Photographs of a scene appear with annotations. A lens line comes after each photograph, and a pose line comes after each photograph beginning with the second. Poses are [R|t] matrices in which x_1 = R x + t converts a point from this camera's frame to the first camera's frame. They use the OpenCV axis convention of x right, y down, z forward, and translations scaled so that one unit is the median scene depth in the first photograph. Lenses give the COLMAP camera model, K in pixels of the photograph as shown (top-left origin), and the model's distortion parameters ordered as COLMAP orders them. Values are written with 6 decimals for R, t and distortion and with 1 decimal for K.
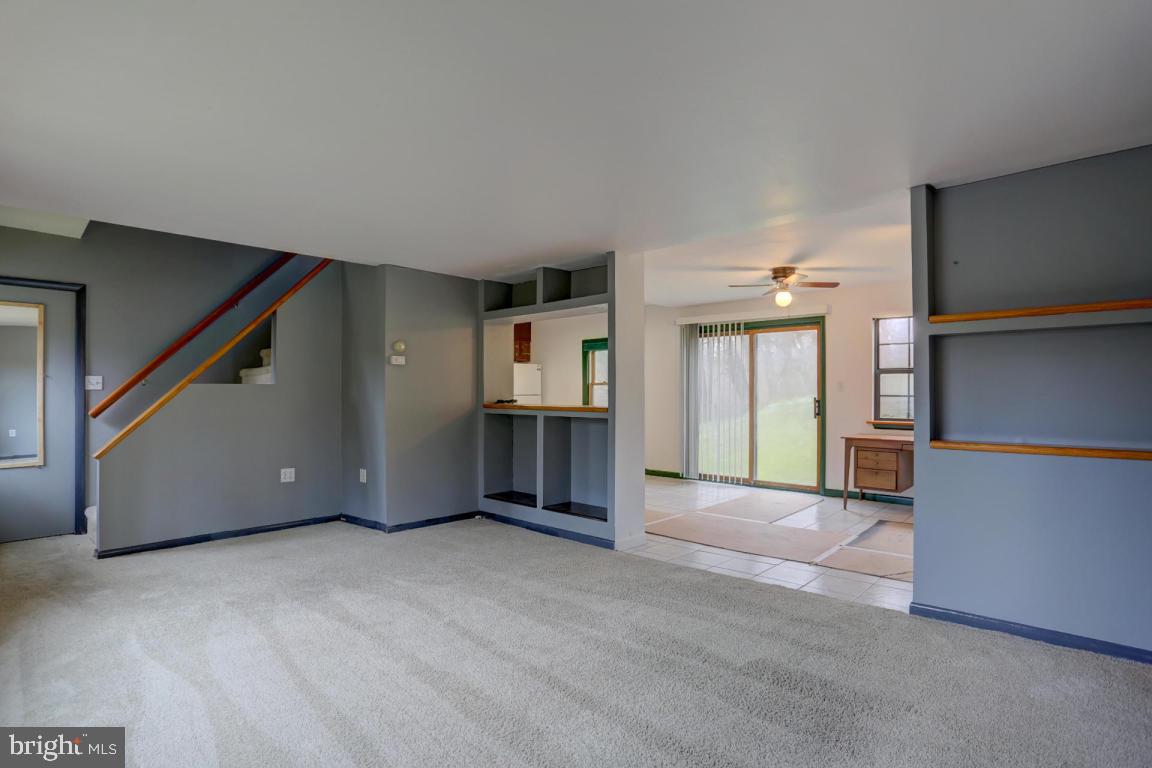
lens RADIAL K [[560.8, 0, 587.7], [0, 560.8, 384.1], [0, 0, 1]] dist [-0.070861, 0.021836]
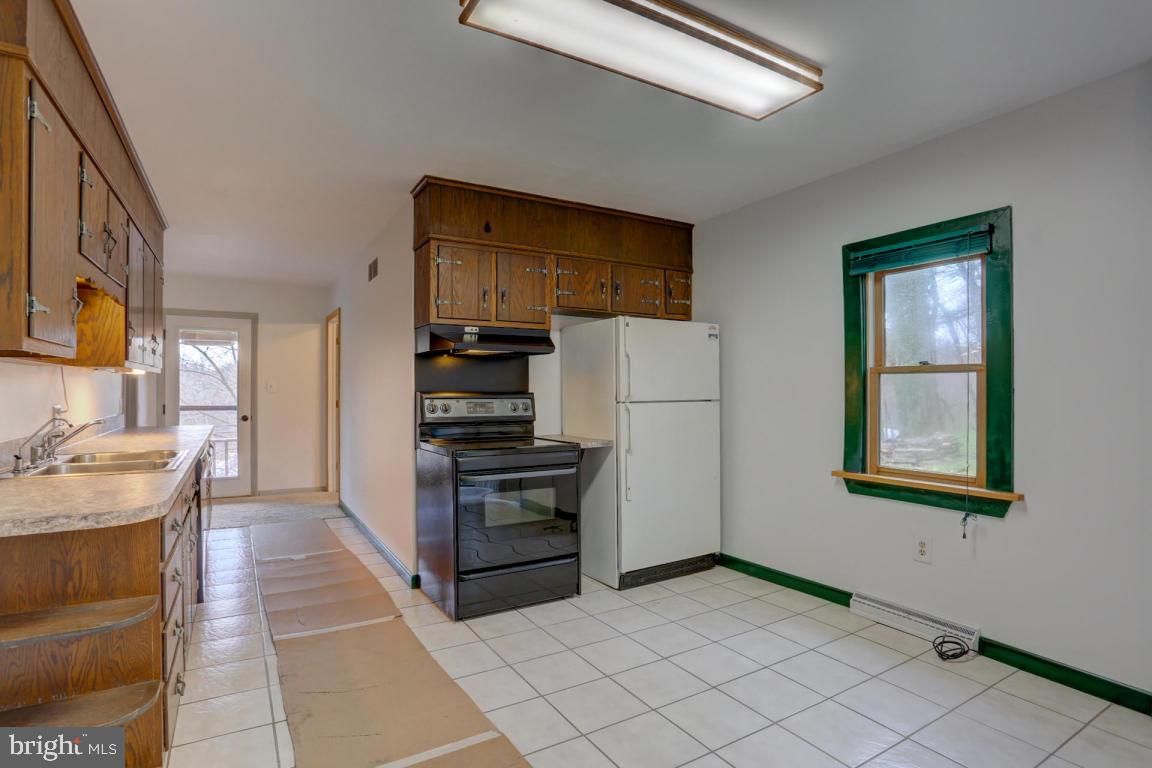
lens RADIAL K [[560.8, 0, 596.3], [0, 560.8, 389.3], [0, 0, 1]] dist [-0.070861, 0.021836]
pose [[0.967433, -0.000497, -0.253125, -0.117720], [0.004876, 0.999849, 0.016672, 0.008376], [0.253079, -0.017363, 0.967290, 1.035516]]
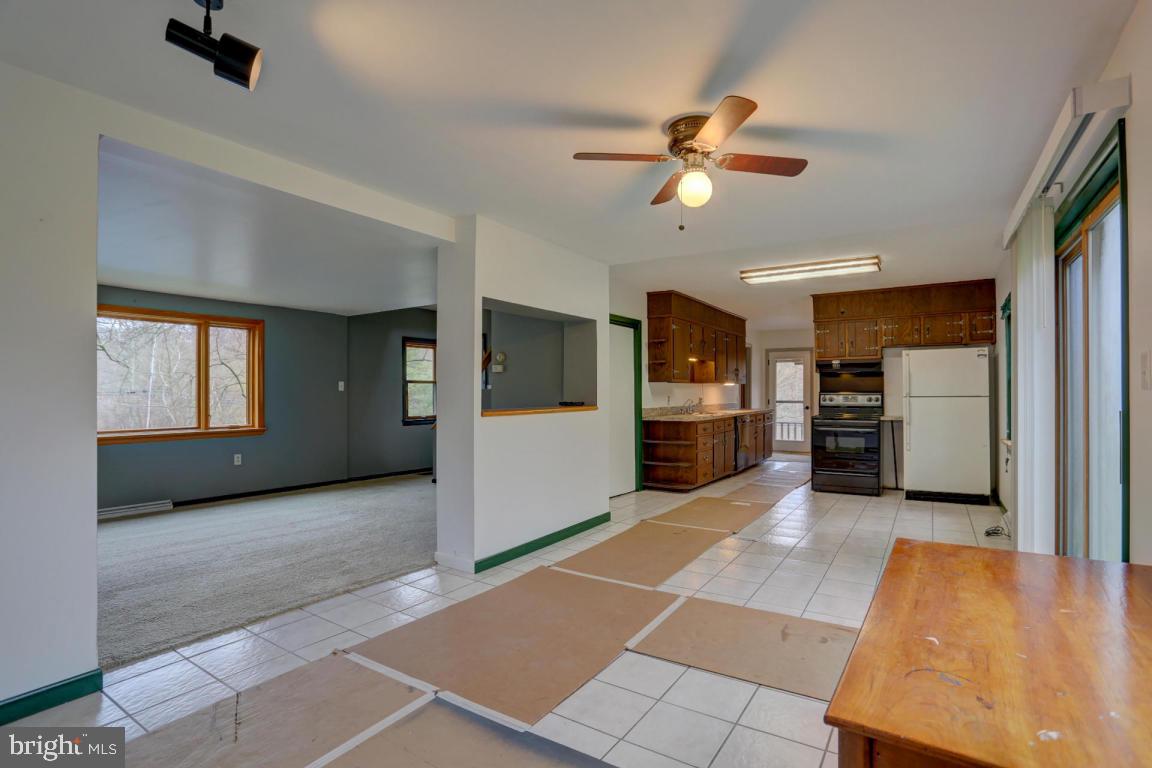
lens RADIAL K [[560.8, 0, 582.3], [0, 560.8, 389.5], [0, 0, 1]] dist [-0.070861, 0.021836]
pose [[0.172873, -0.006708, -0.984921, 0.754556], [0.019308, 0.999808, -0.003420, 0.009306], [0.984755, -0.018426, 0.172969, 0.797540]]
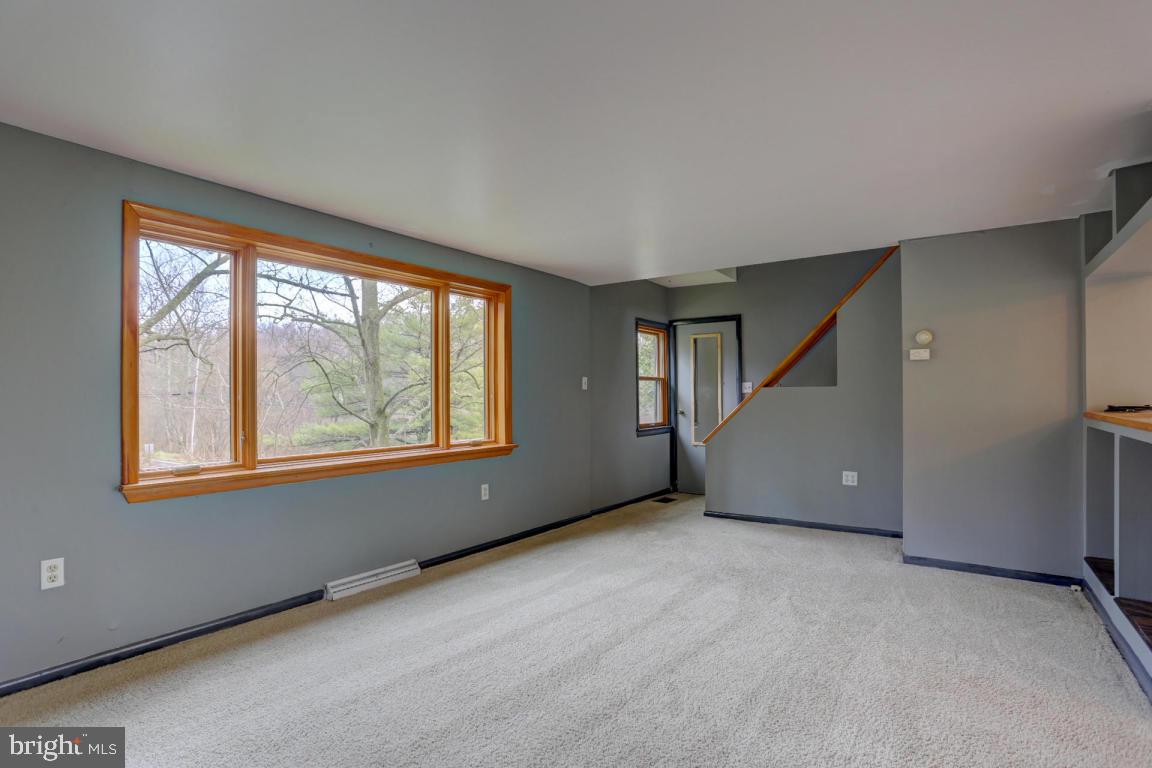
lens RADIAL K [[560.8, 0, 570.4], [0, 560.8, 399.0], [0, 0, 1]] dist [-0.070861, 0.021836]
pose [[0.128422, 0.006977, -0.991695, 0.315301], [0.021314, 0.999725, 0.009794, 0.002601], [0.991491, -0.022395, 0.128238, 0.324457]]
